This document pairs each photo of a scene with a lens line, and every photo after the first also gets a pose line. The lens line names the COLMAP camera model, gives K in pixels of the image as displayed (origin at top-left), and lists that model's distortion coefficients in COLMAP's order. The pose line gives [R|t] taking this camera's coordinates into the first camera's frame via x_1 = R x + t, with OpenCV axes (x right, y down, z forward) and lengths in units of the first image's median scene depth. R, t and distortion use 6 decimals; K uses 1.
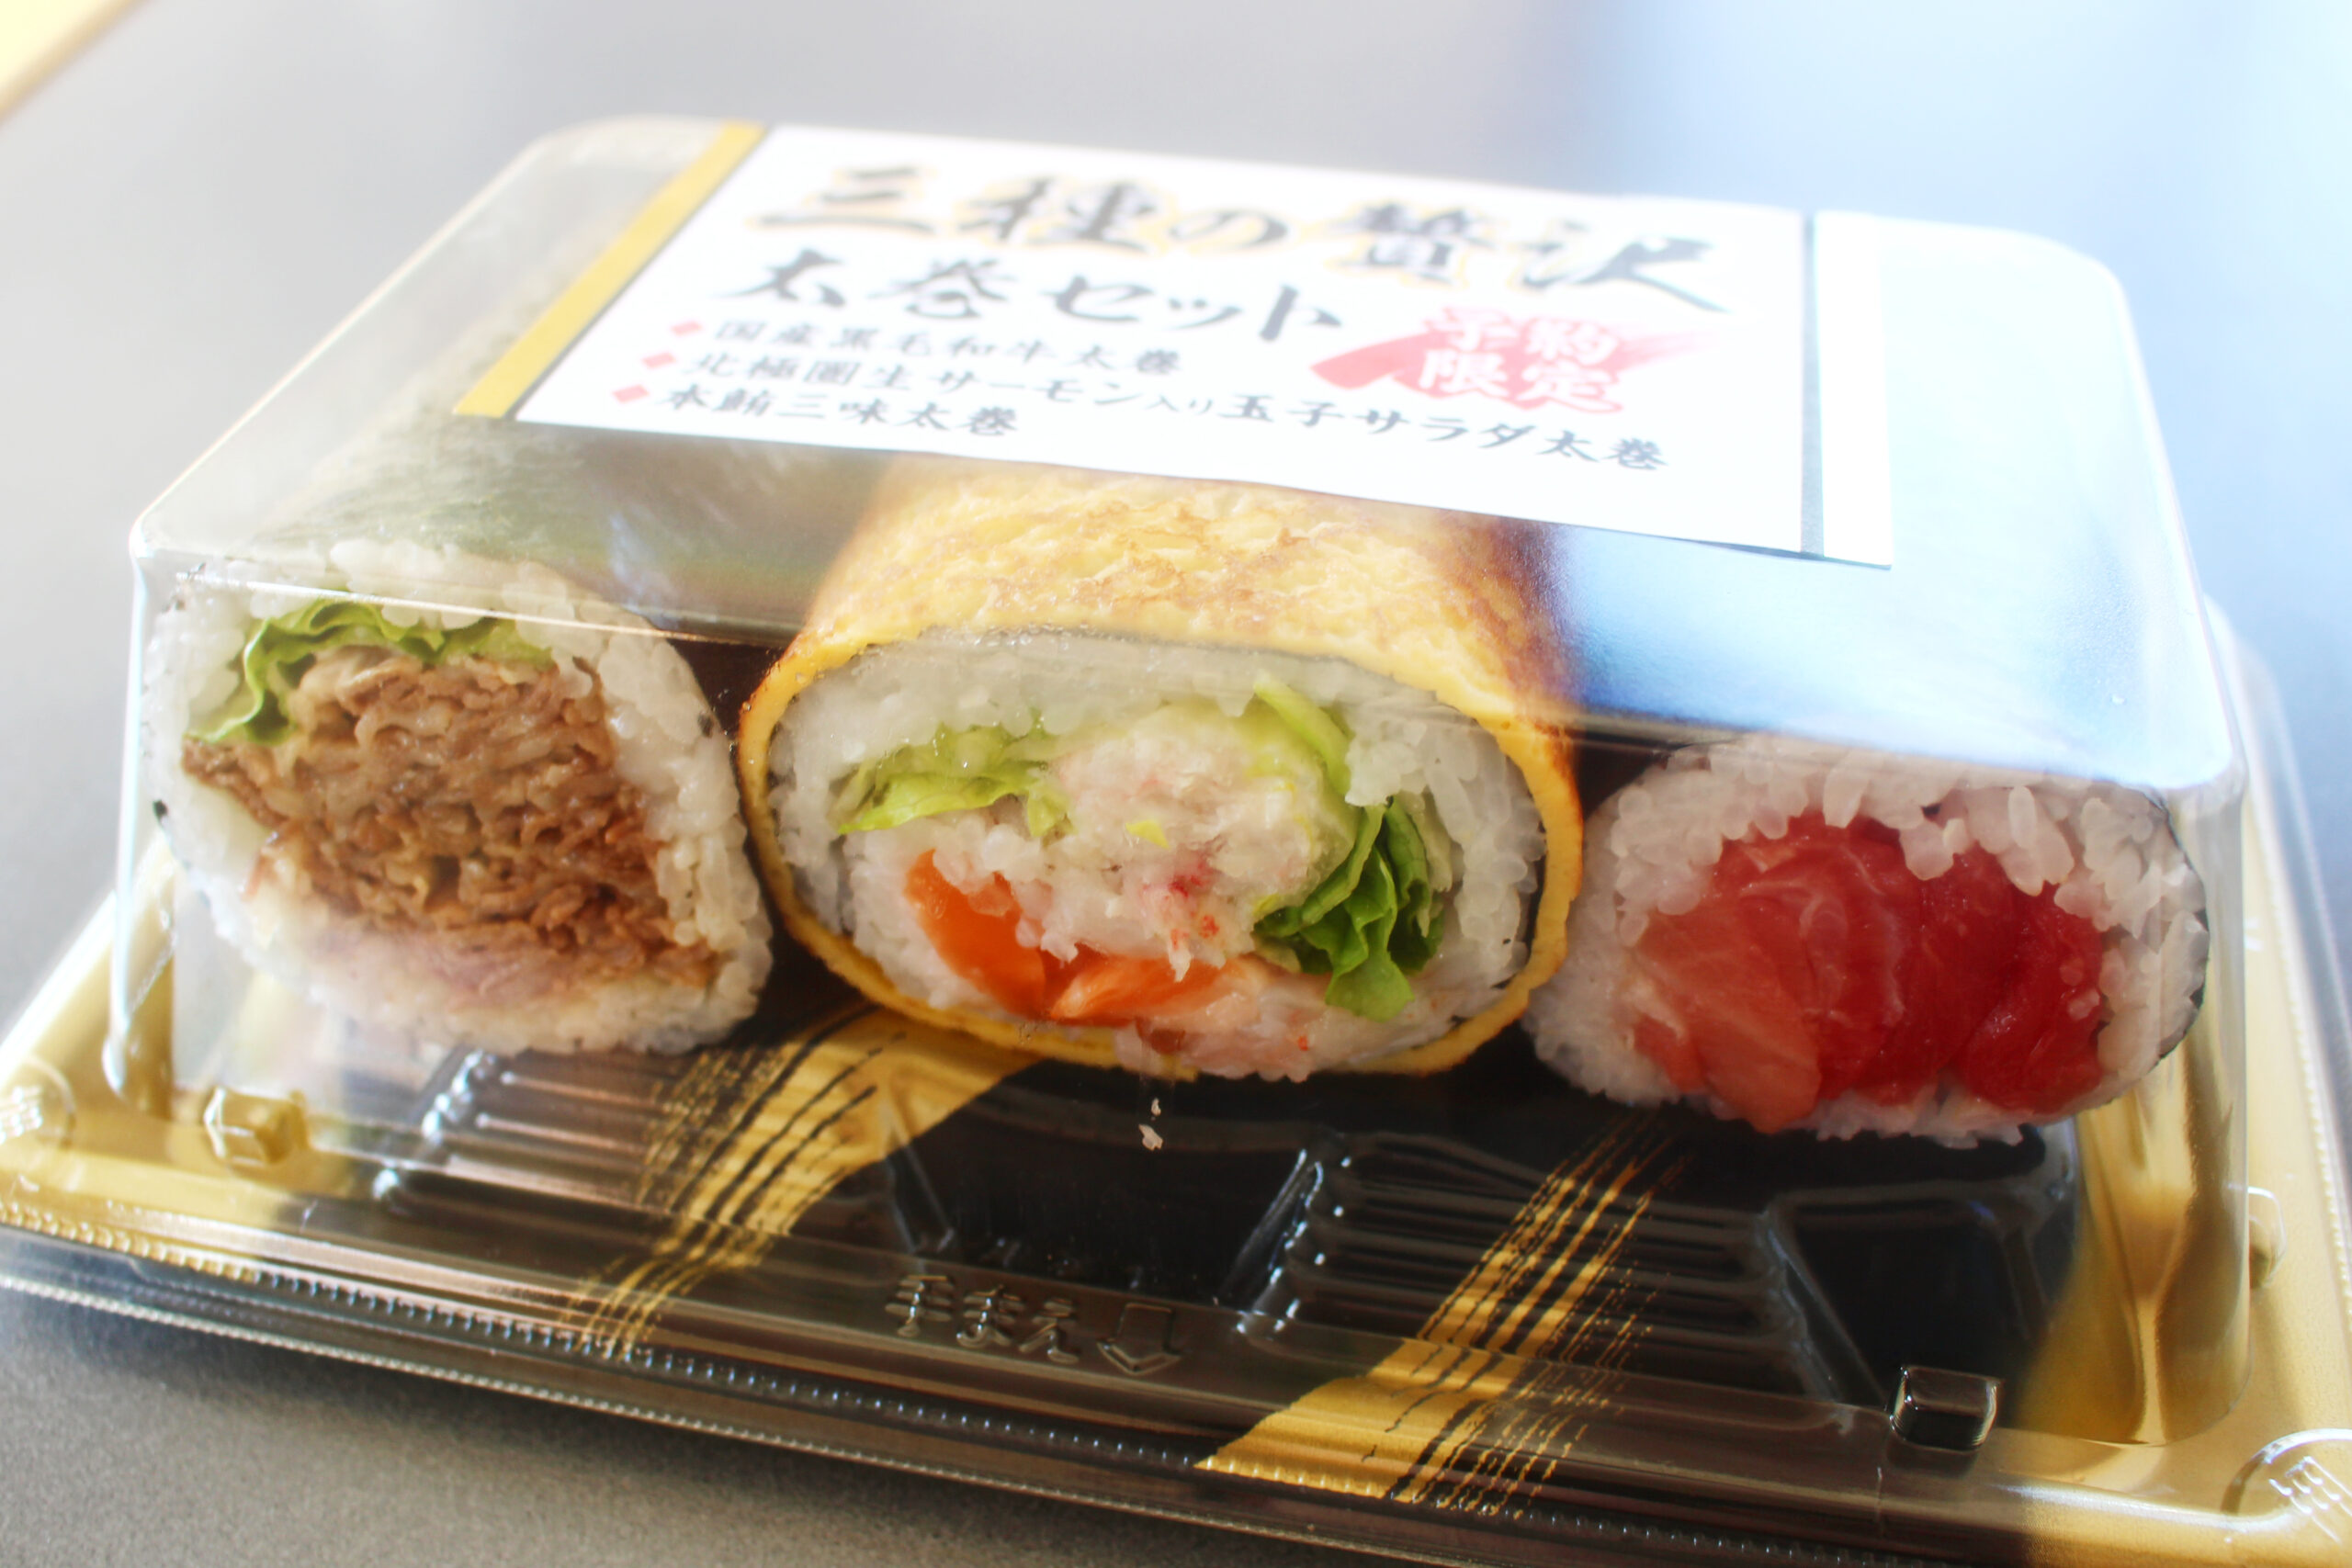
lens RADIAL K [[2443.5, 0, 1176.0], [0, 2443.5, 784.0], [0, 0, 1]] dist [-0.006057, 0.003562]
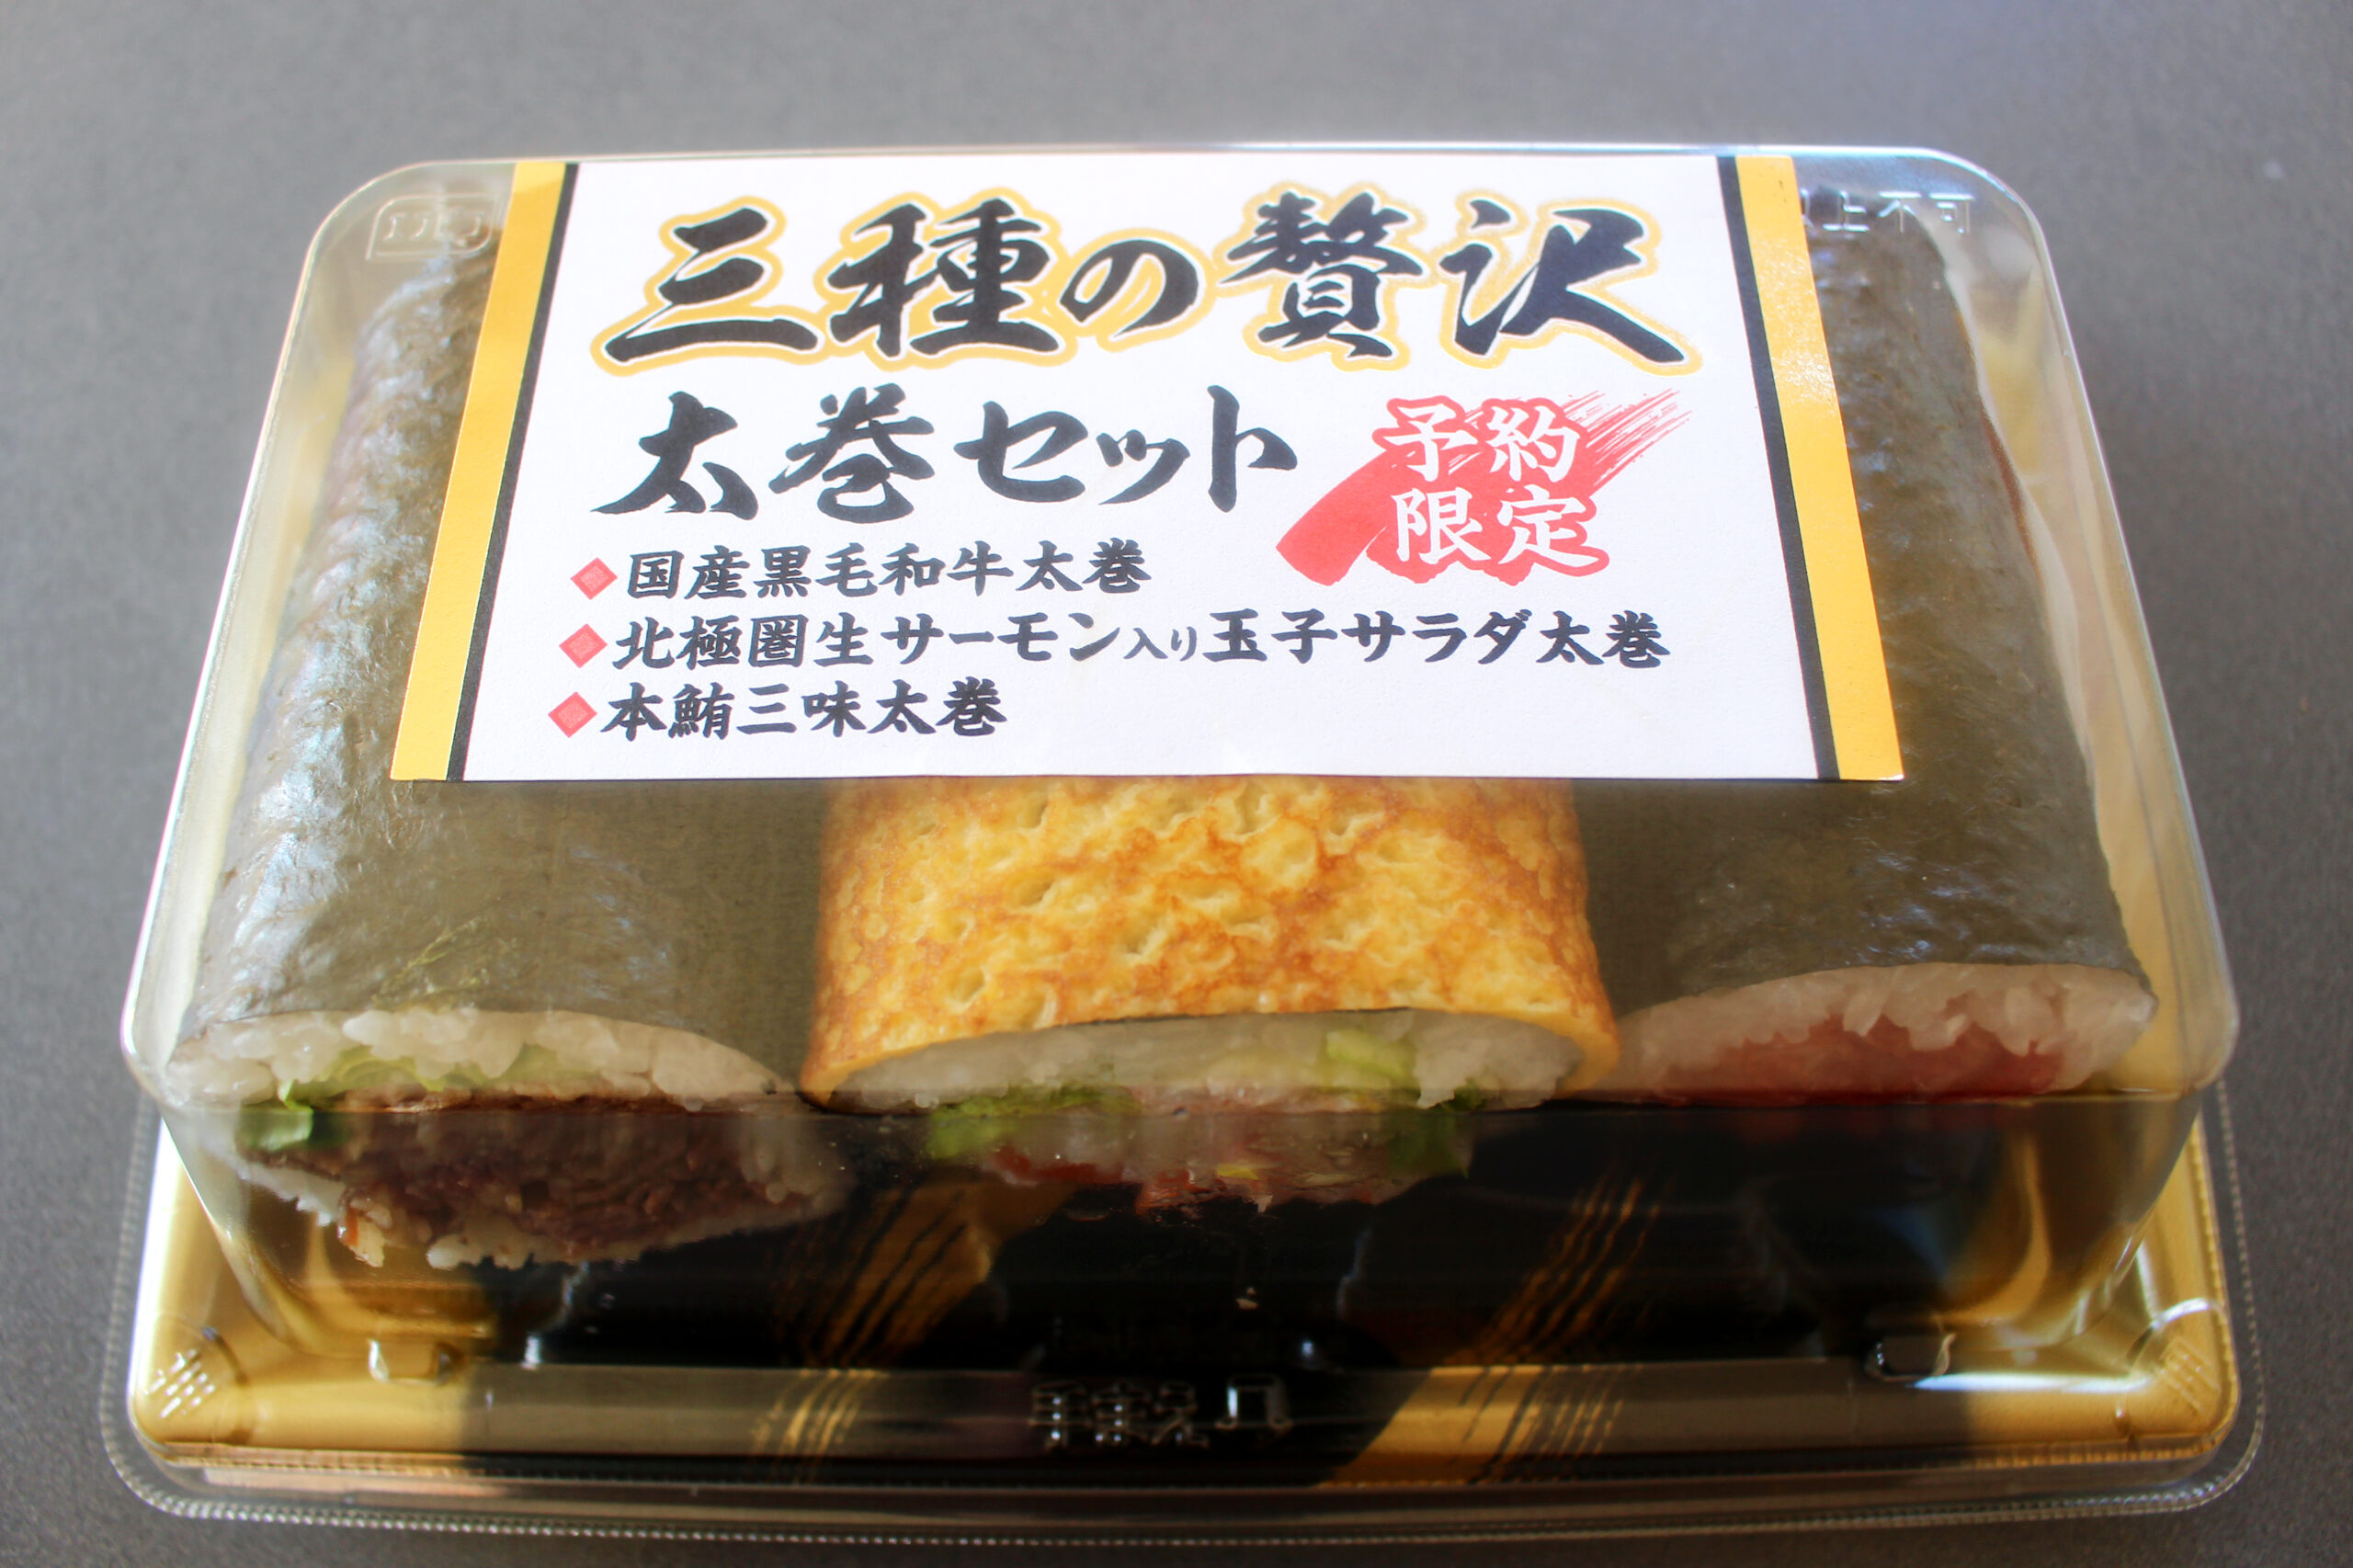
lens RADIAL K [[1981.6, 0, 1176.5], [0, 1981.6, 784.0], [0, 0, 1]] dist [-0.062680, -0.004579]
pose [[0.977507, -0.193517, 0.083855, -0.069127], [0.130887, 0.868398, 0.478282, -0.483525], [-0.165375, -0.456548, 0.874194, 0.307408]]
